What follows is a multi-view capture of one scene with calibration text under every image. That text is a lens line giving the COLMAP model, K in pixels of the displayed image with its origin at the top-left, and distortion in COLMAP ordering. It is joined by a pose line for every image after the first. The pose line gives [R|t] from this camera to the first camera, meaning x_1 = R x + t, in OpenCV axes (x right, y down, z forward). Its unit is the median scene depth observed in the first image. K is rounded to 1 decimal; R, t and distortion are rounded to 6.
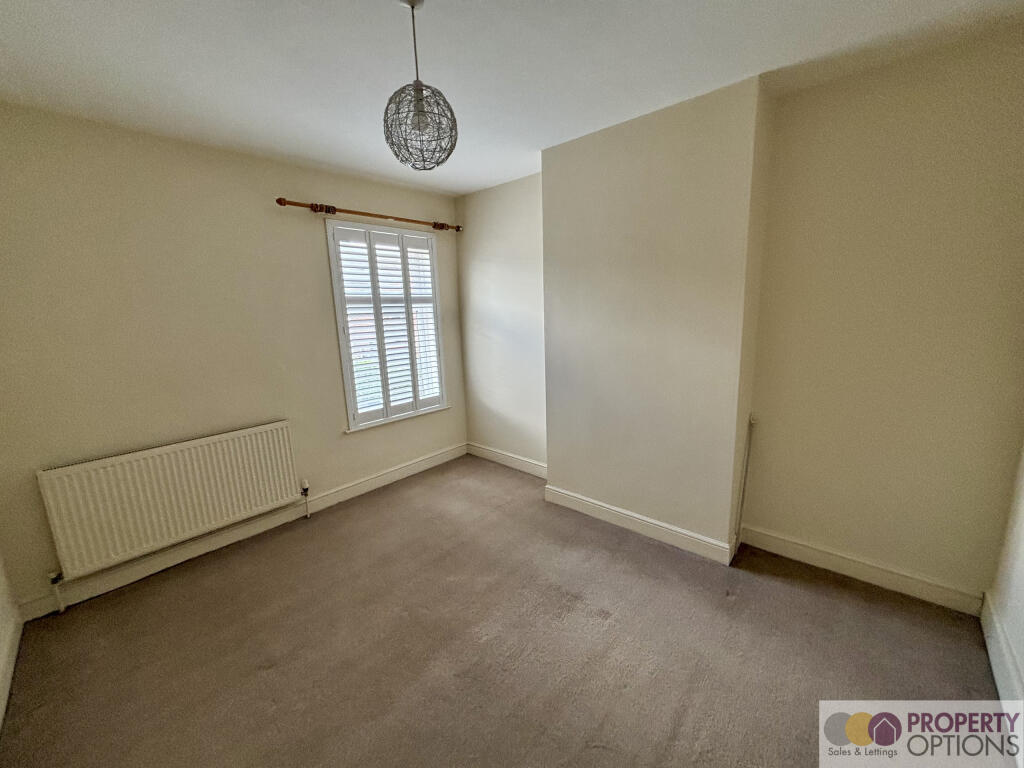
lens RADIAL K [[413.4, 0, 518.1], [0, 413.4, 388.6], [0, 0, 1]] dist [-0.001509, -0.000104]
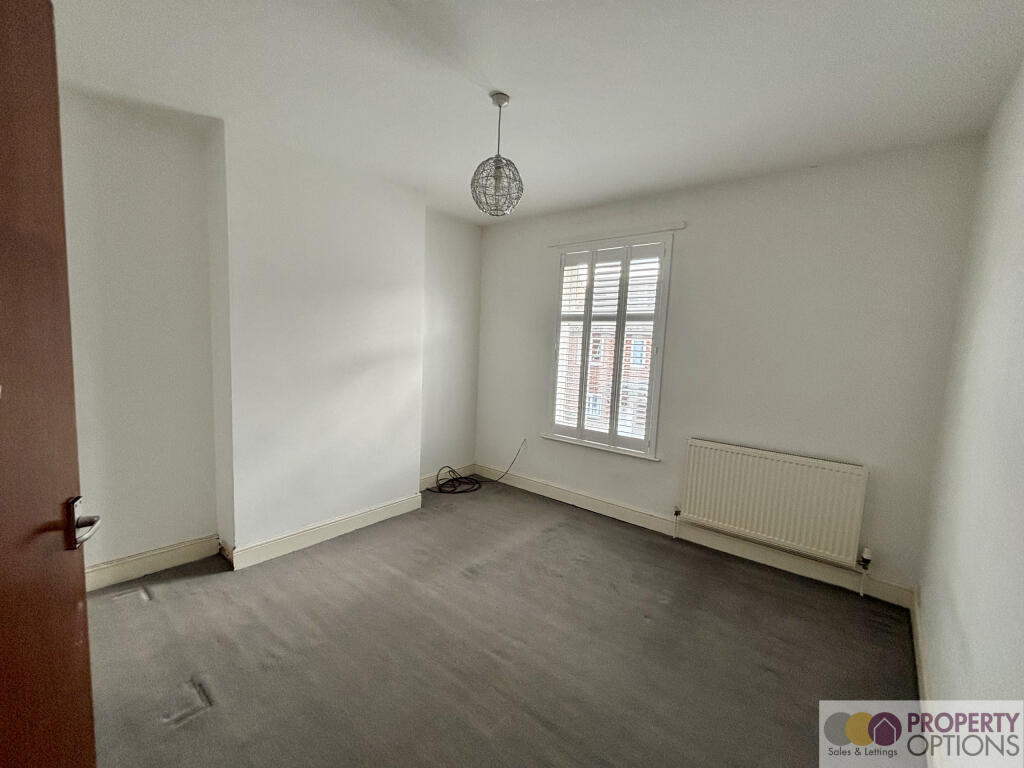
lens RADIAL K [[413.4, 0, 515.3], [0, 413.4, 380.2], [0, 0, 1]] dist [-0.001509, -0.000104]
pose [[0.049918, 0.149281, -0.987534, 0.596600], [-0.219432, 0.966246, 0.134971, -0.156151], [0.974350, 0.209959, 0.080991, 0.735818]]
